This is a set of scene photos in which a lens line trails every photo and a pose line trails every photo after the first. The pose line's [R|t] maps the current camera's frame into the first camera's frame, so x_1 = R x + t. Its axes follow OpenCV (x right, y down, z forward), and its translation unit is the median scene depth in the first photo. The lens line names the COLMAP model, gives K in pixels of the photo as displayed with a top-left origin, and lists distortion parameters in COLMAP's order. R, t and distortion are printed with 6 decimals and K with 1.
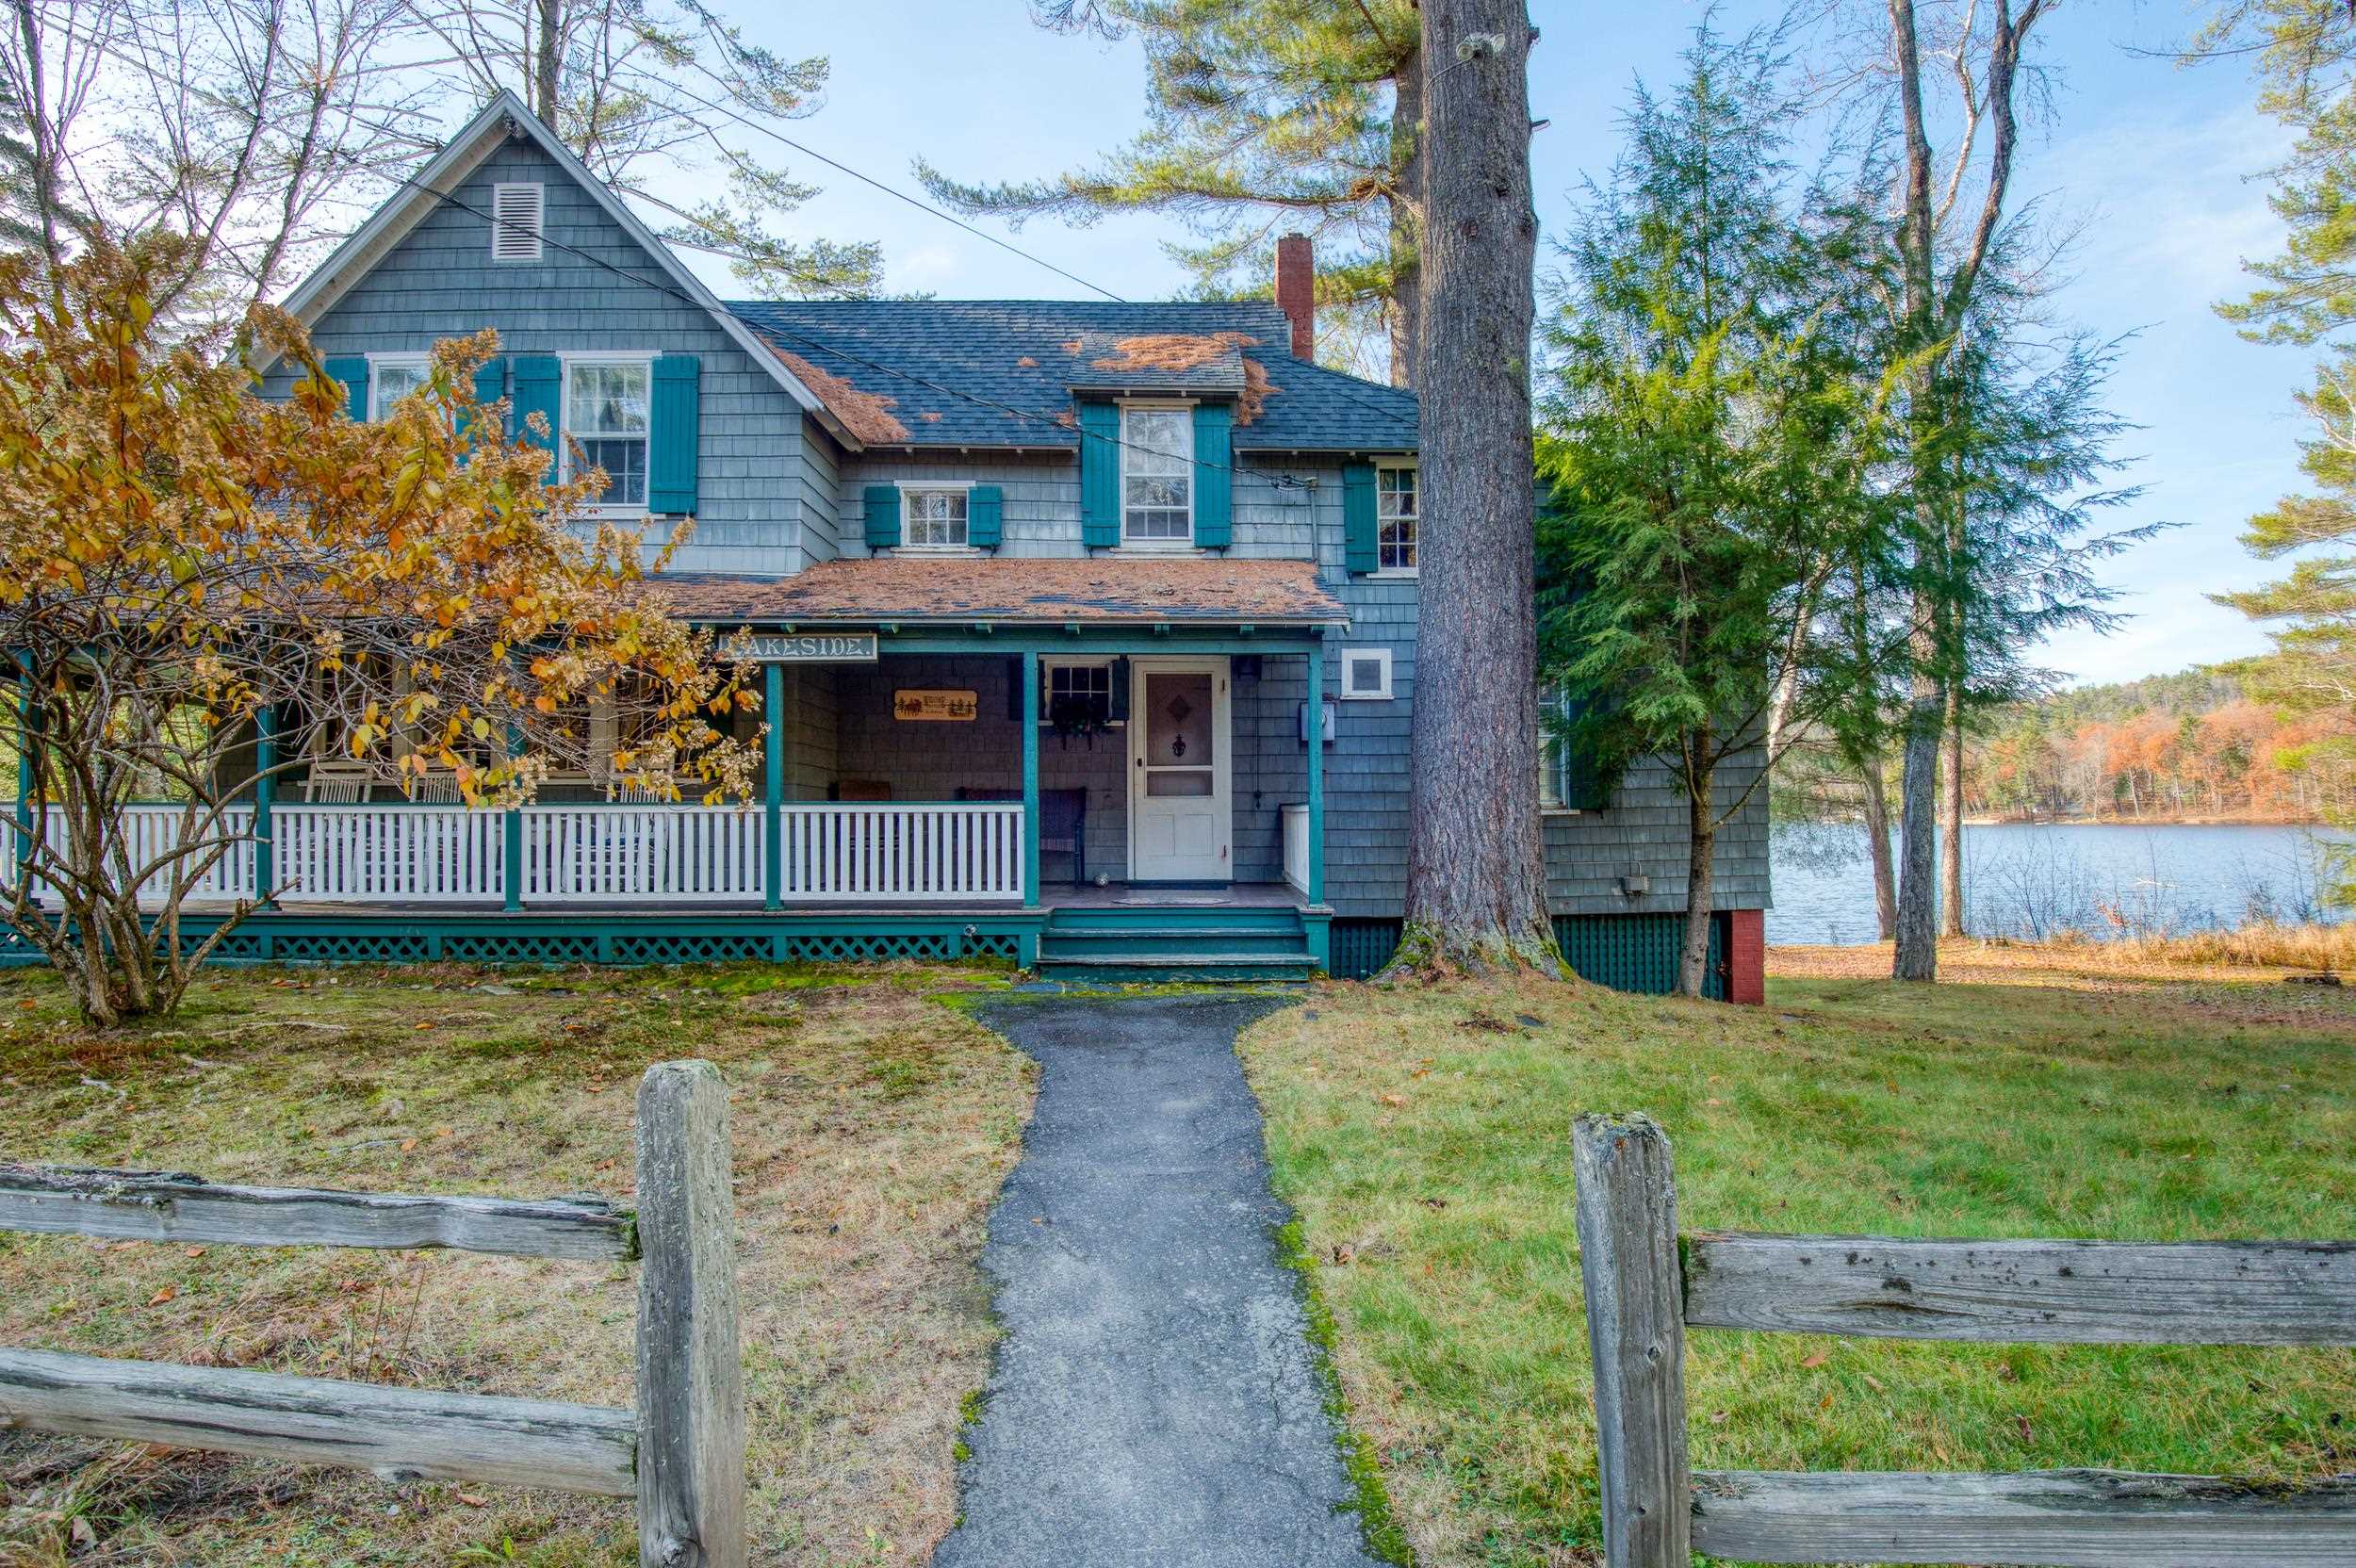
lens RADIAL K [[1086.3, 0, 1174.4], [0, 1086.3, 781.1], [0, 0, 1]] dist [-0.022722, -0.009843]
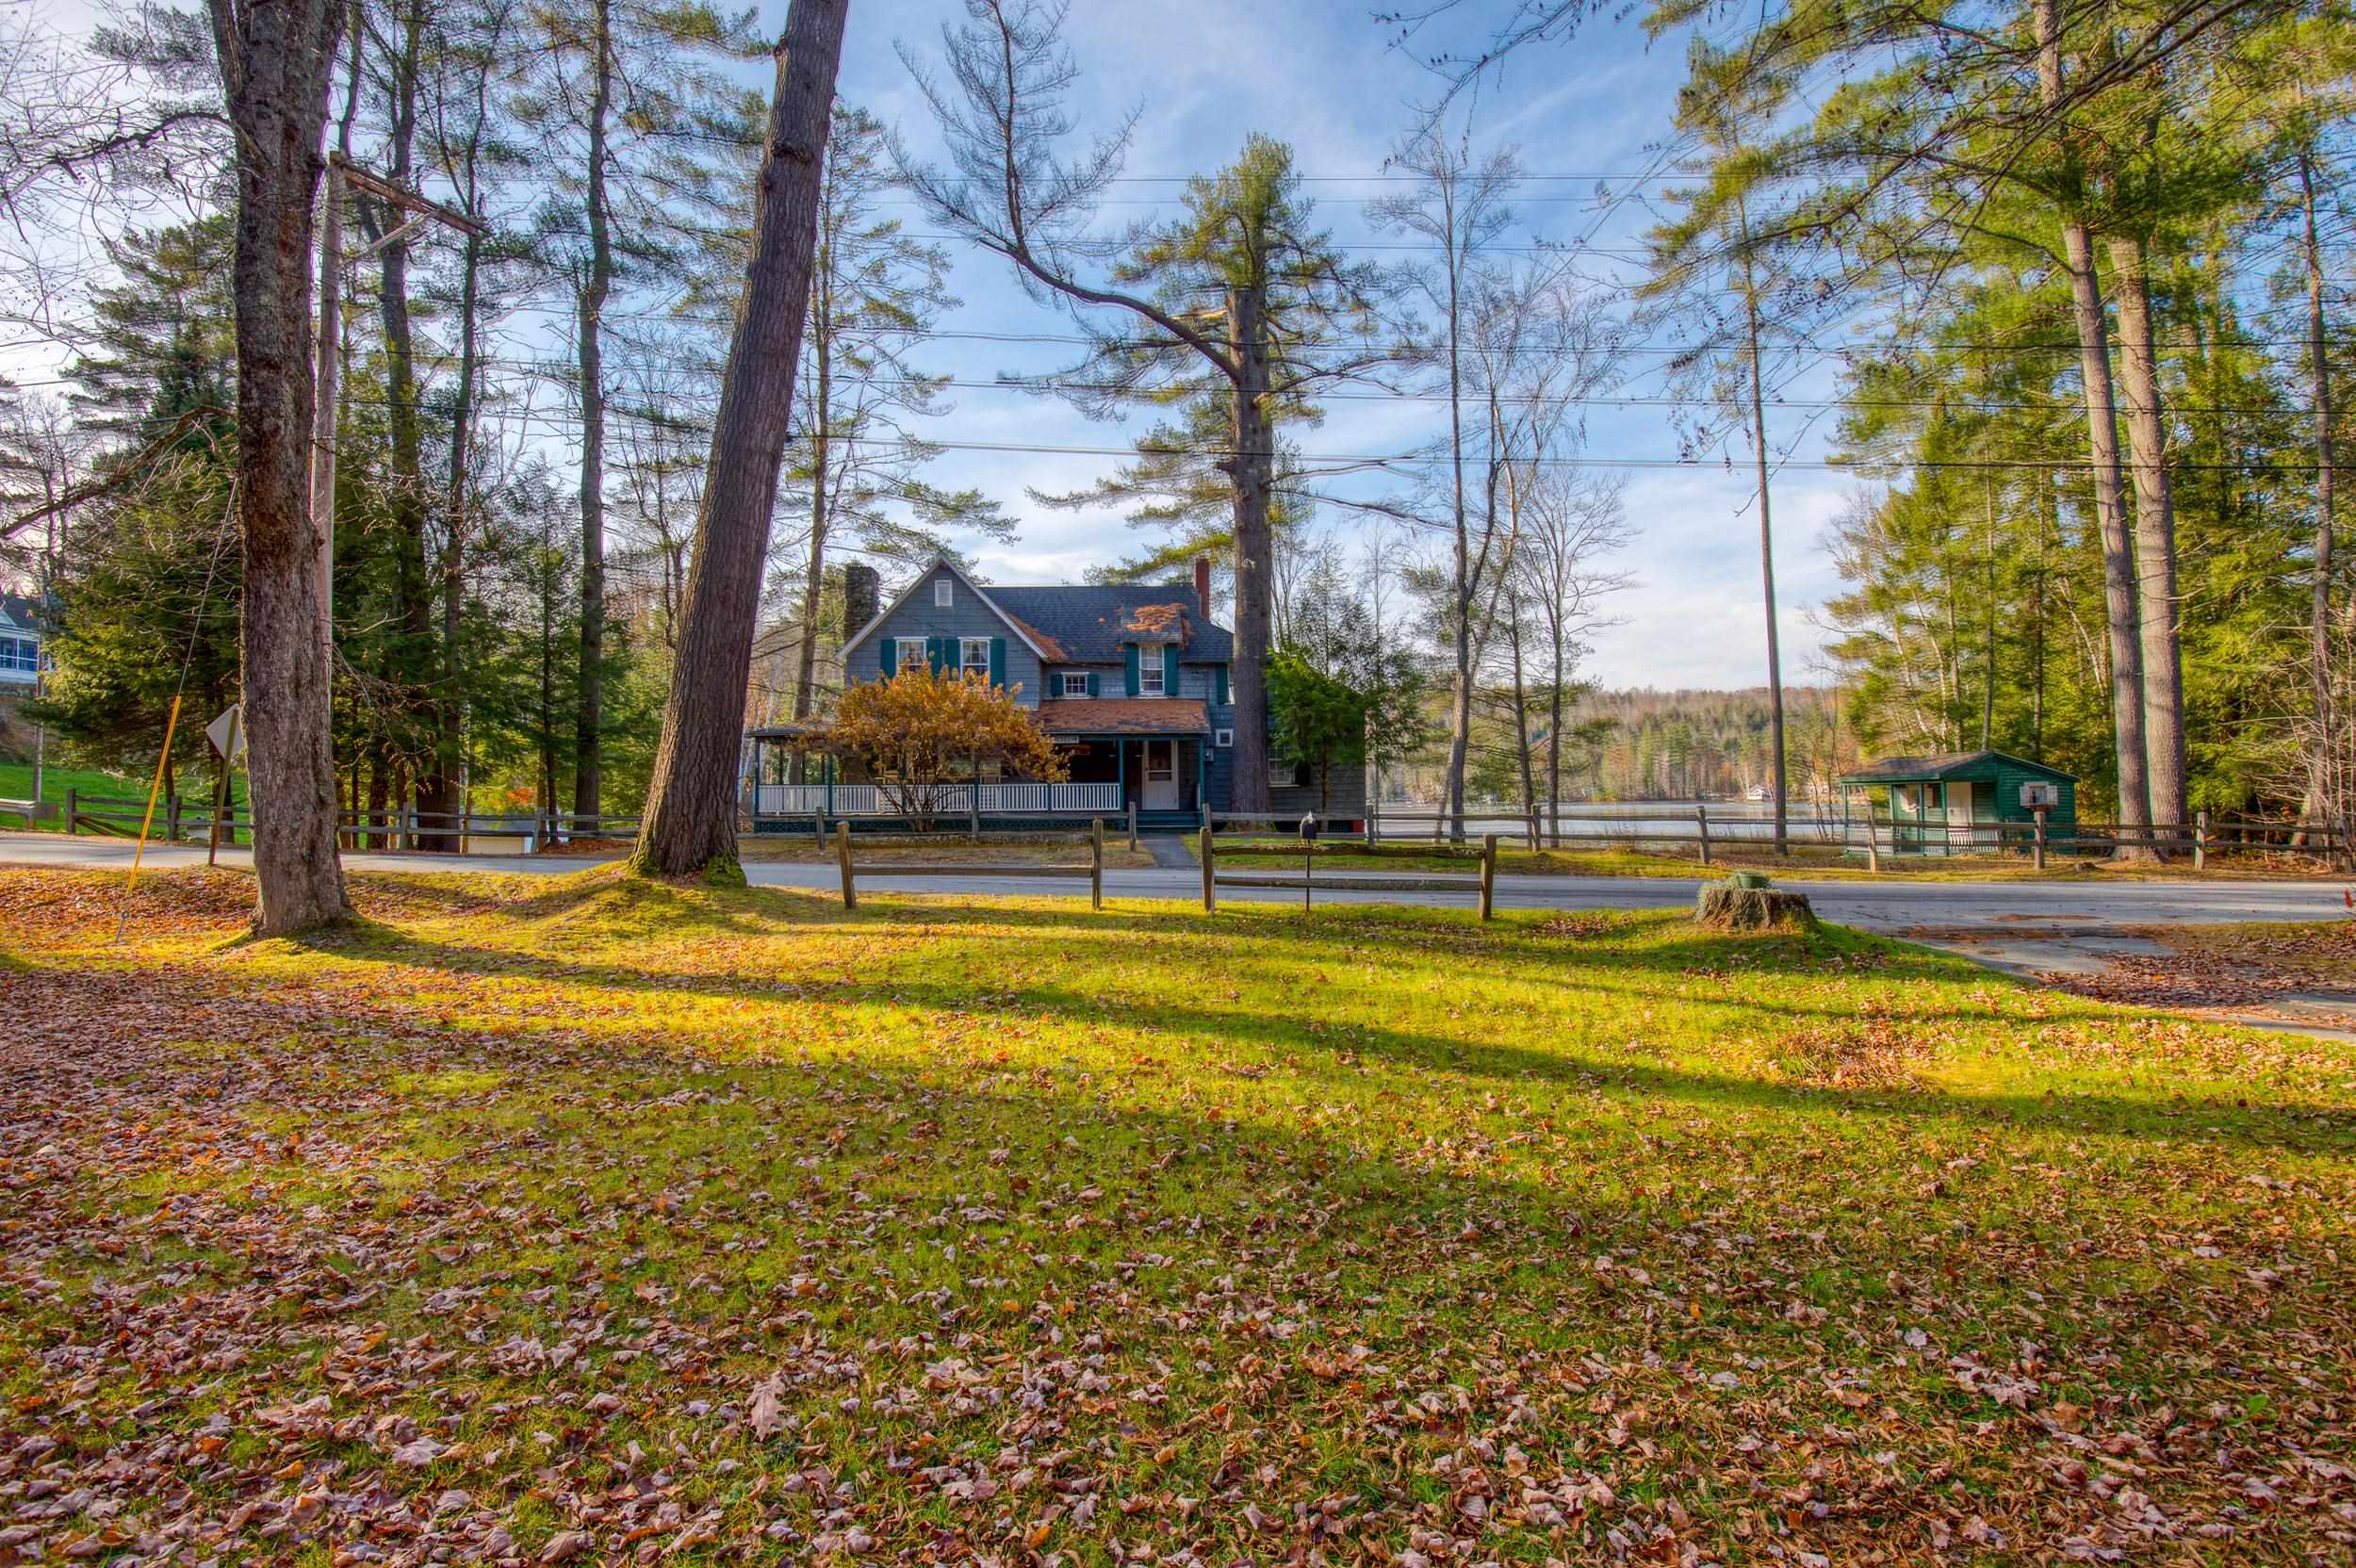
lens RADIAL K [[1086.3, 0, 1178.3], [0, 1086.3, 780.6], [0, 0, 1]] dist [-0.022722, -0.009843]
pose [[0.998338, -0.005606, 0.057365, -0.109256], [0.004844, 0.999898, 0.013411, -0.025594], [-0.057434, -0.013111, 0.998263, -1.825588]]
